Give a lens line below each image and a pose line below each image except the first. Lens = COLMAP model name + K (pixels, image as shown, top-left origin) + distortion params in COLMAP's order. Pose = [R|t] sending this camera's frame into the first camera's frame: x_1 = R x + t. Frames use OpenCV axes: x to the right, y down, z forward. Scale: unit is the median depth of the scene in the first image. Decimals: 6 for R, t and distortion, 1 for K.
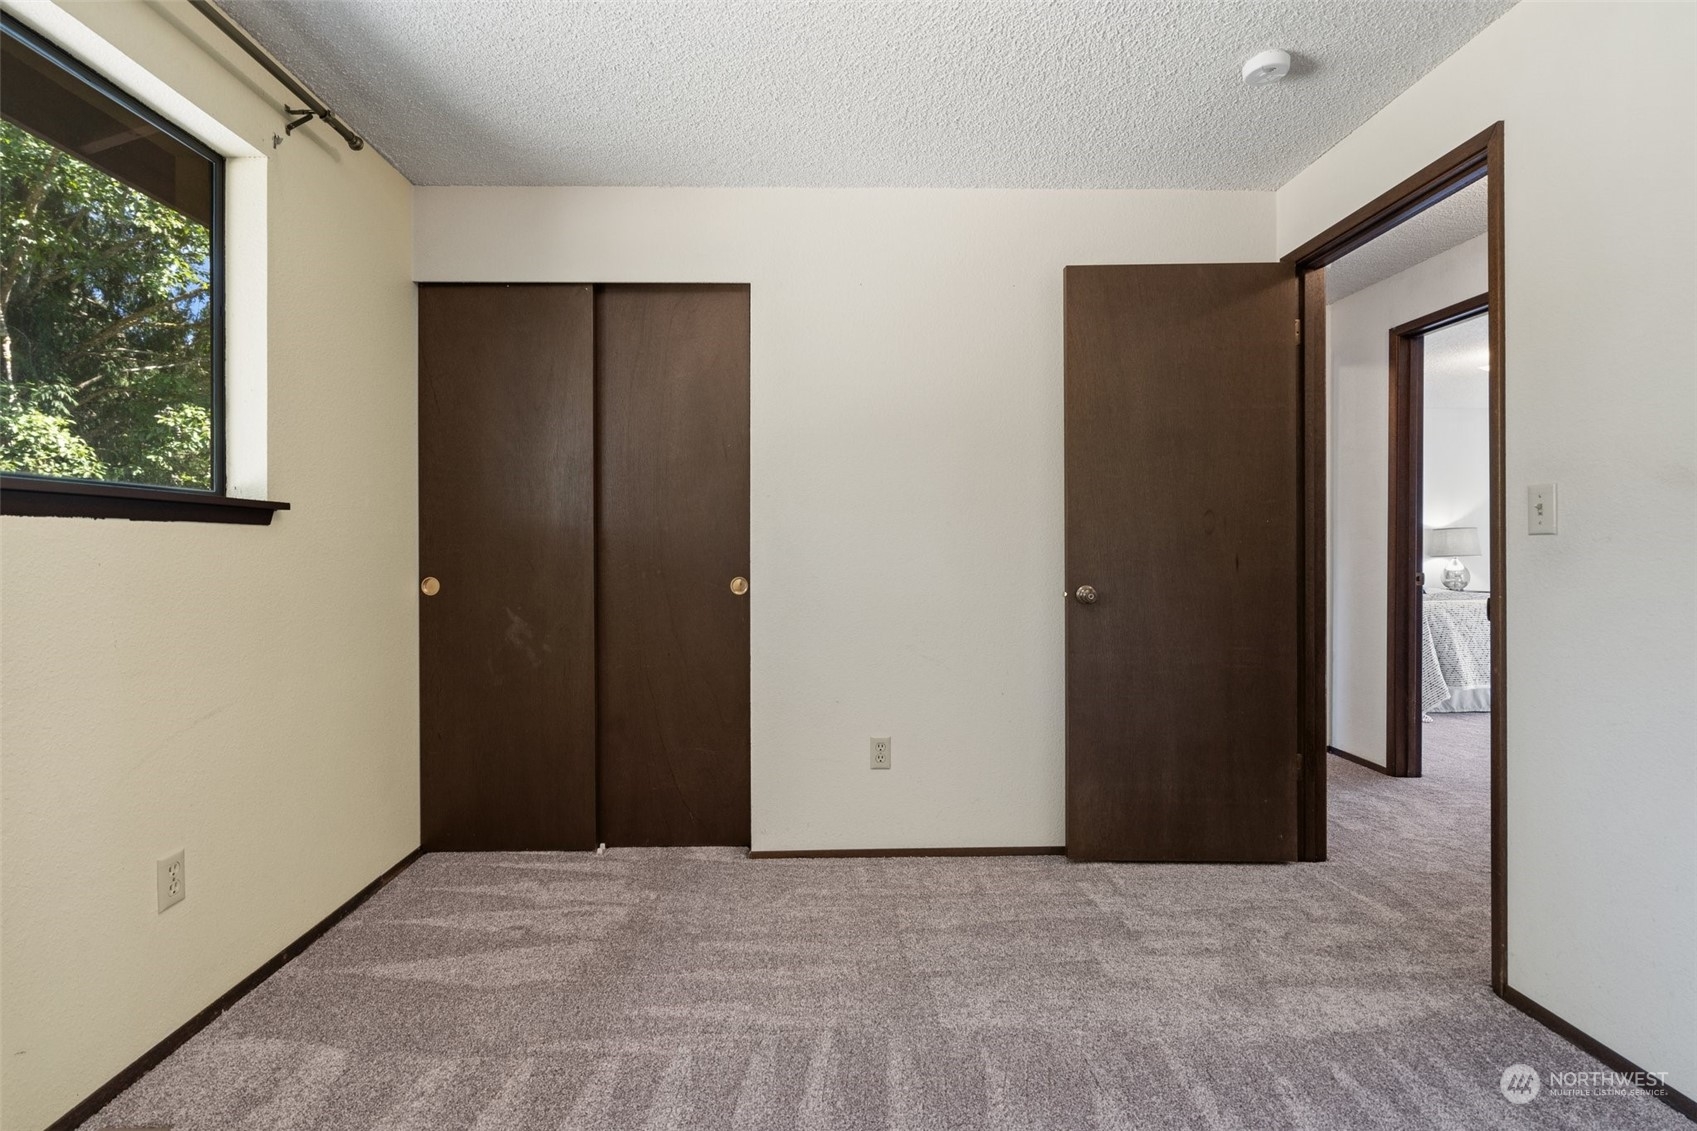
lens RADIAL K [[764.5, 0, 840.8], [0, 764.5, 547.4], [0, 0, 1]] dist [-0.000842, -0.000006]
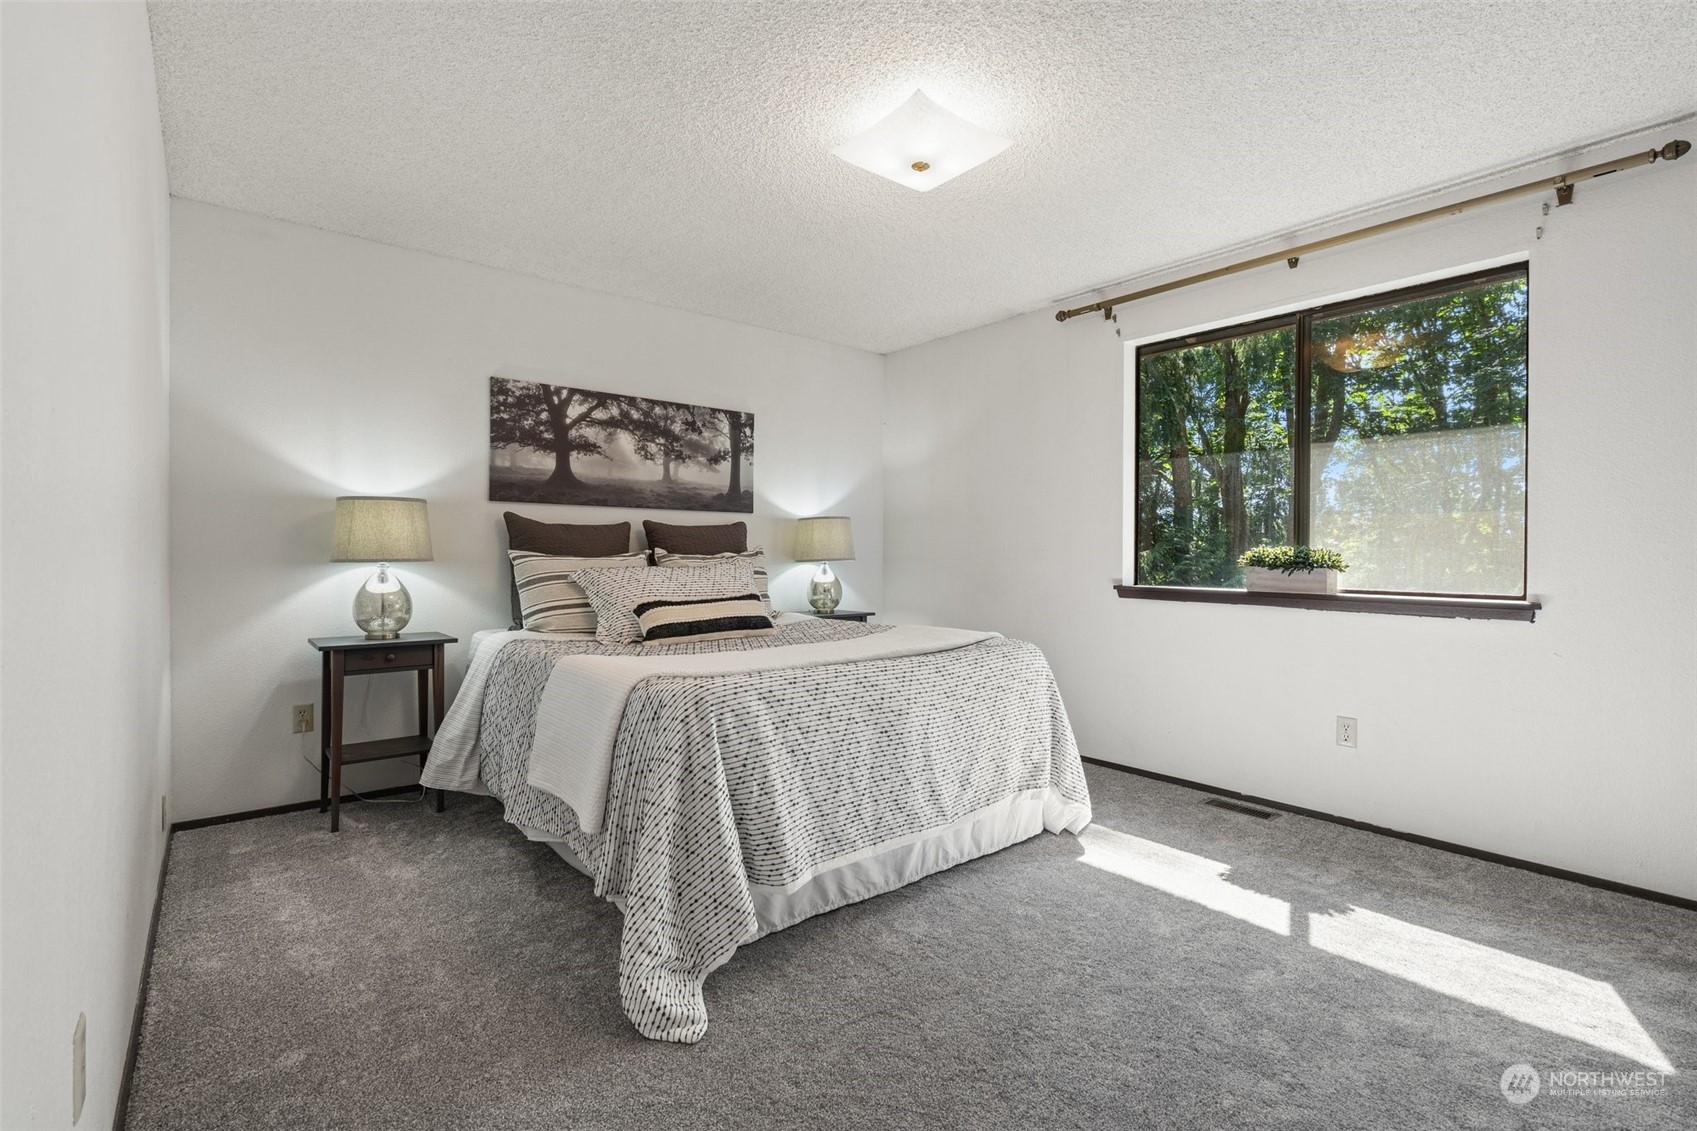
lens RADIAL K [[764.5, 0, 840.8], [0, 764.5, 547.4], [0, 0, 1]] dist [-0.000842, -0.000006]
pose [[0.797941, 0.003869, 0.602722, 0.585985], [-0.000408, 0.999983, -0.005878, 0.005667], [-0.602735, 0.004445, 0.797929, 0.652589]]
